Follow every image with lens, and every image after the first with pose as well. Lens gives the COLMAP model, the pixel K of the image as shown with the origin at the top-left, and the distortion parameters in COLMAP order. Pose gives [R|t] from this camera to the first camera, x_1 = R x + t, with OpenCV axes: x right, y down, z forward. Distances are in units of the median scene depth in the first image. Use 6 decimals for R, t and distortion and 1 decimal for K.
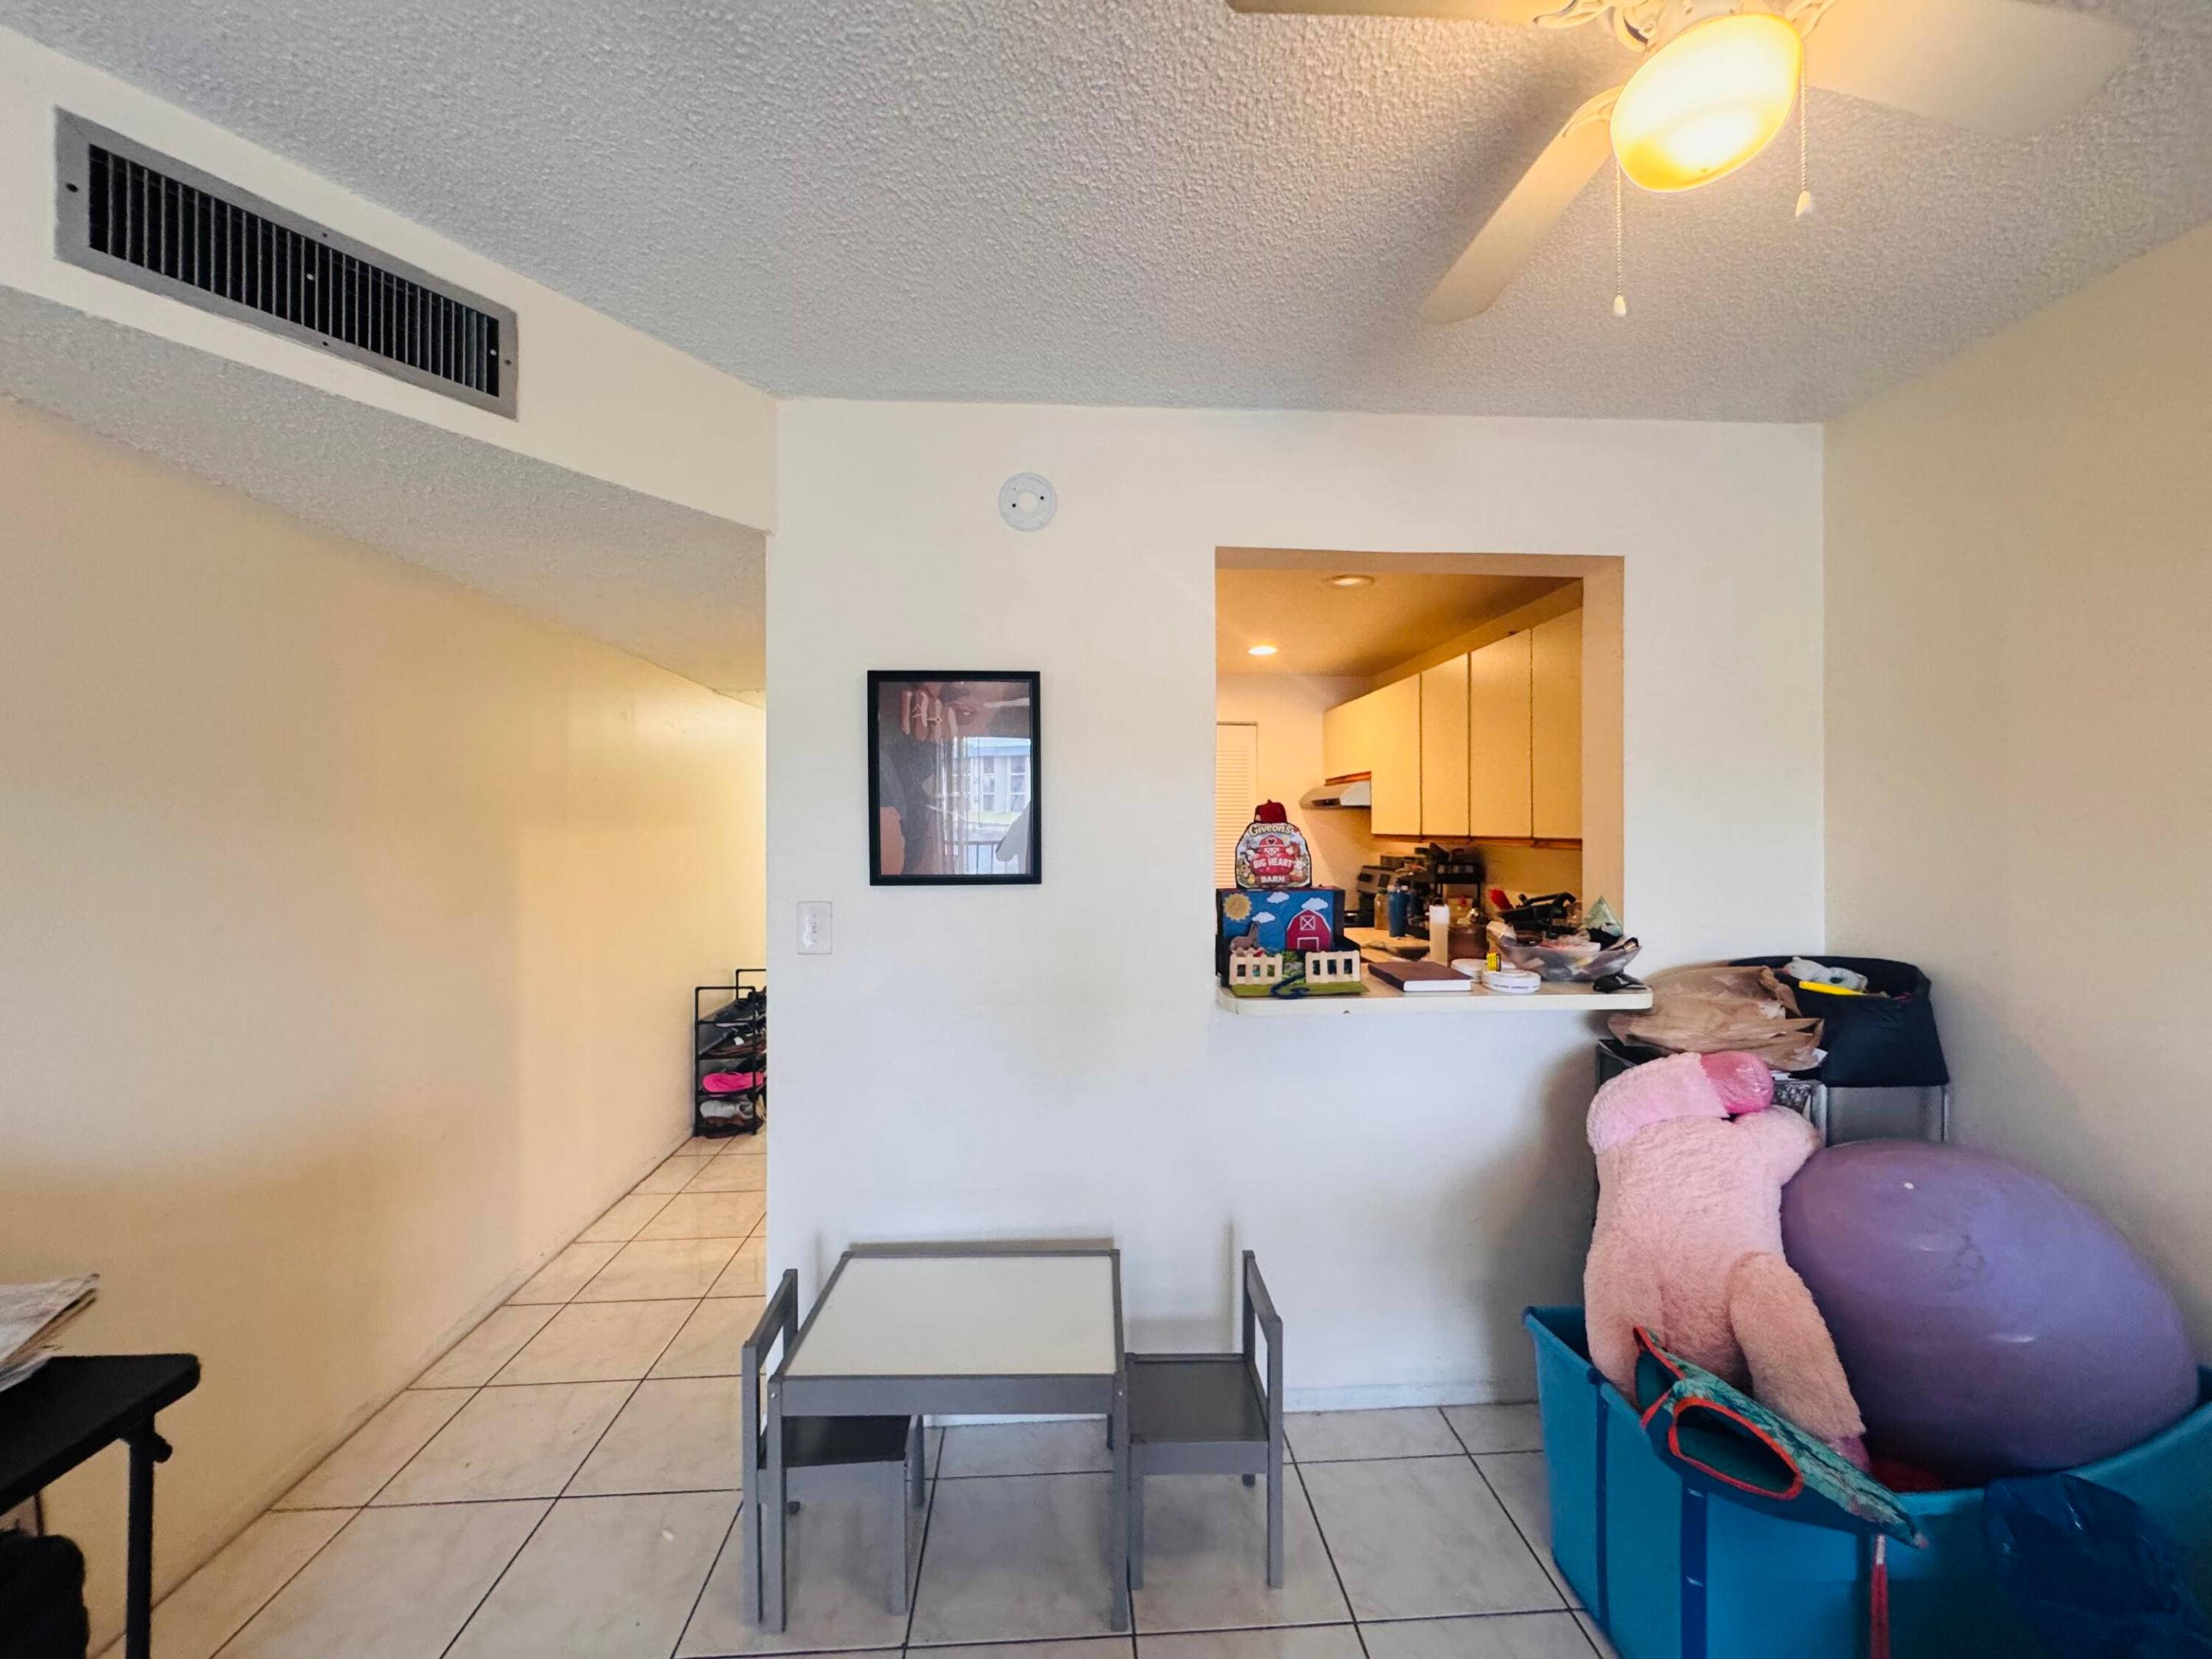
lens RADIAL K [[887.1, 0, 1102.3], [0, 887.1, 829.1], [0, 0, 1]] dist [-0.004518, 0.000418]
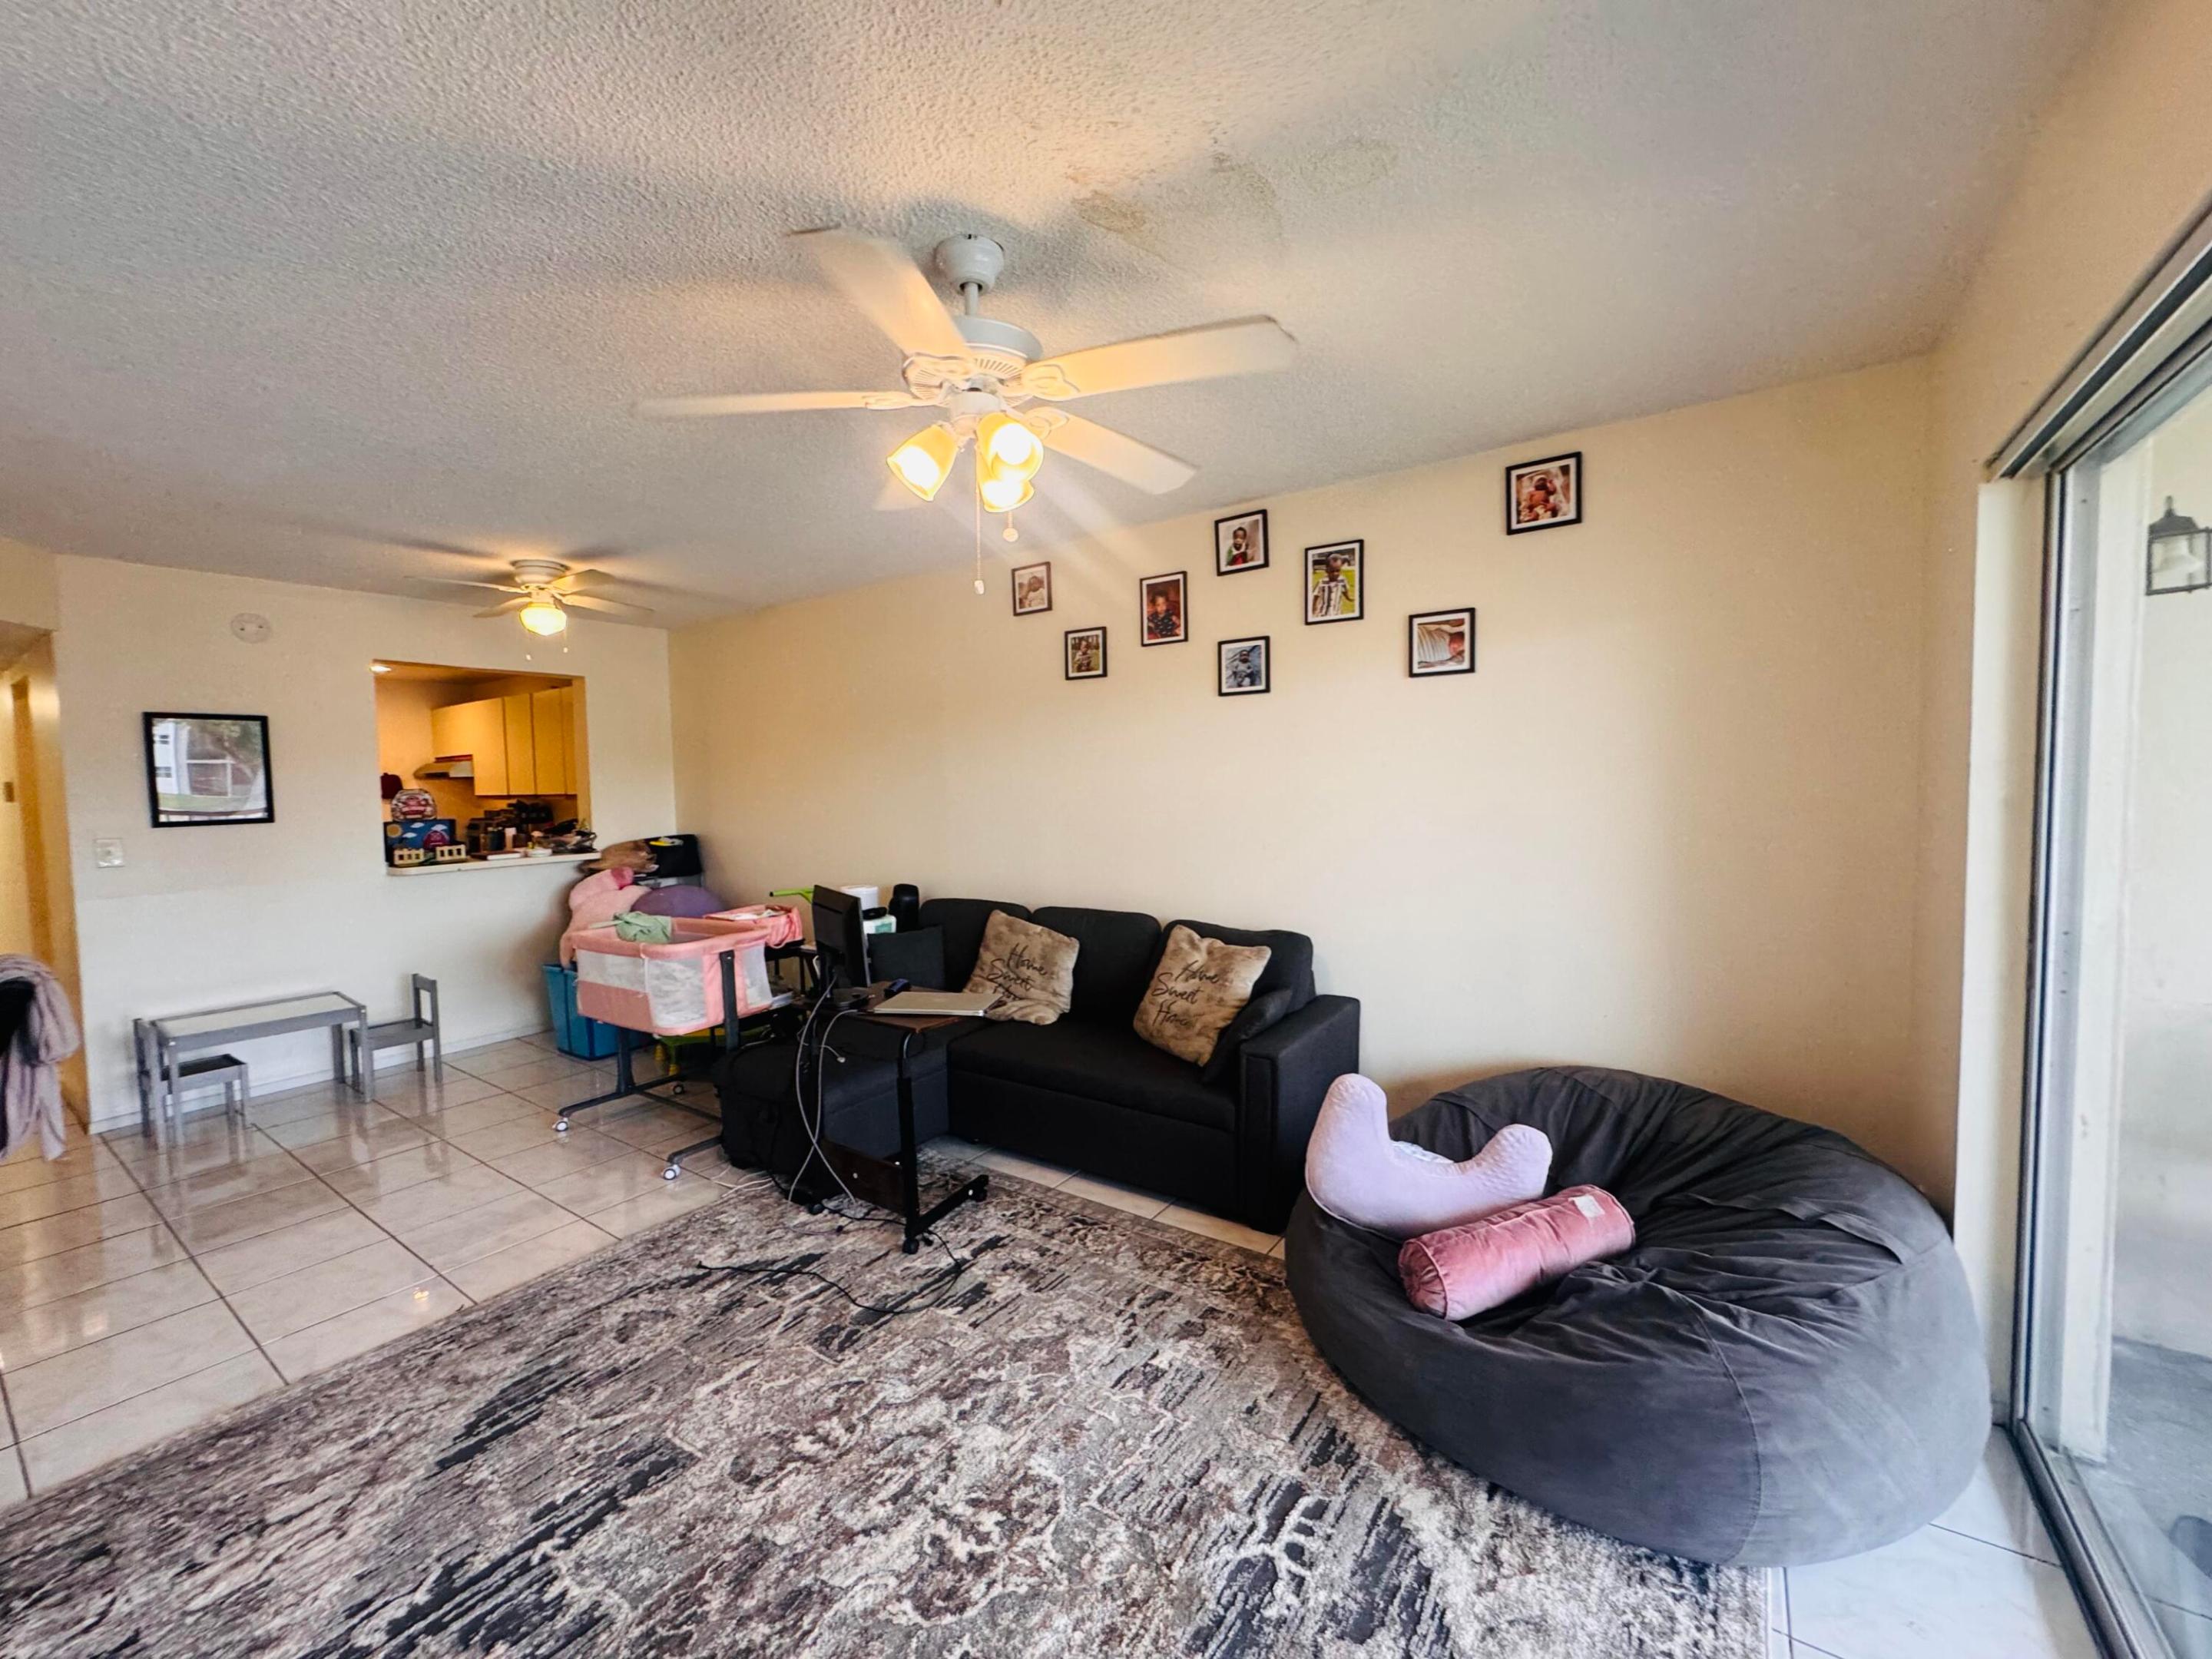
lens RADIAL K [[887.1, 0, 1102.3], [0, 887.1, 829.1], [0, 0, 1]] dist [-0.004518, 0.000418]
pose [[0.622752, -0.055633, 0.780439, -0.449591], [0.022111, 0.998322, 0.053521, 0.011198], [-0.782107, -0.016074, 0.622937, -1.652514]]
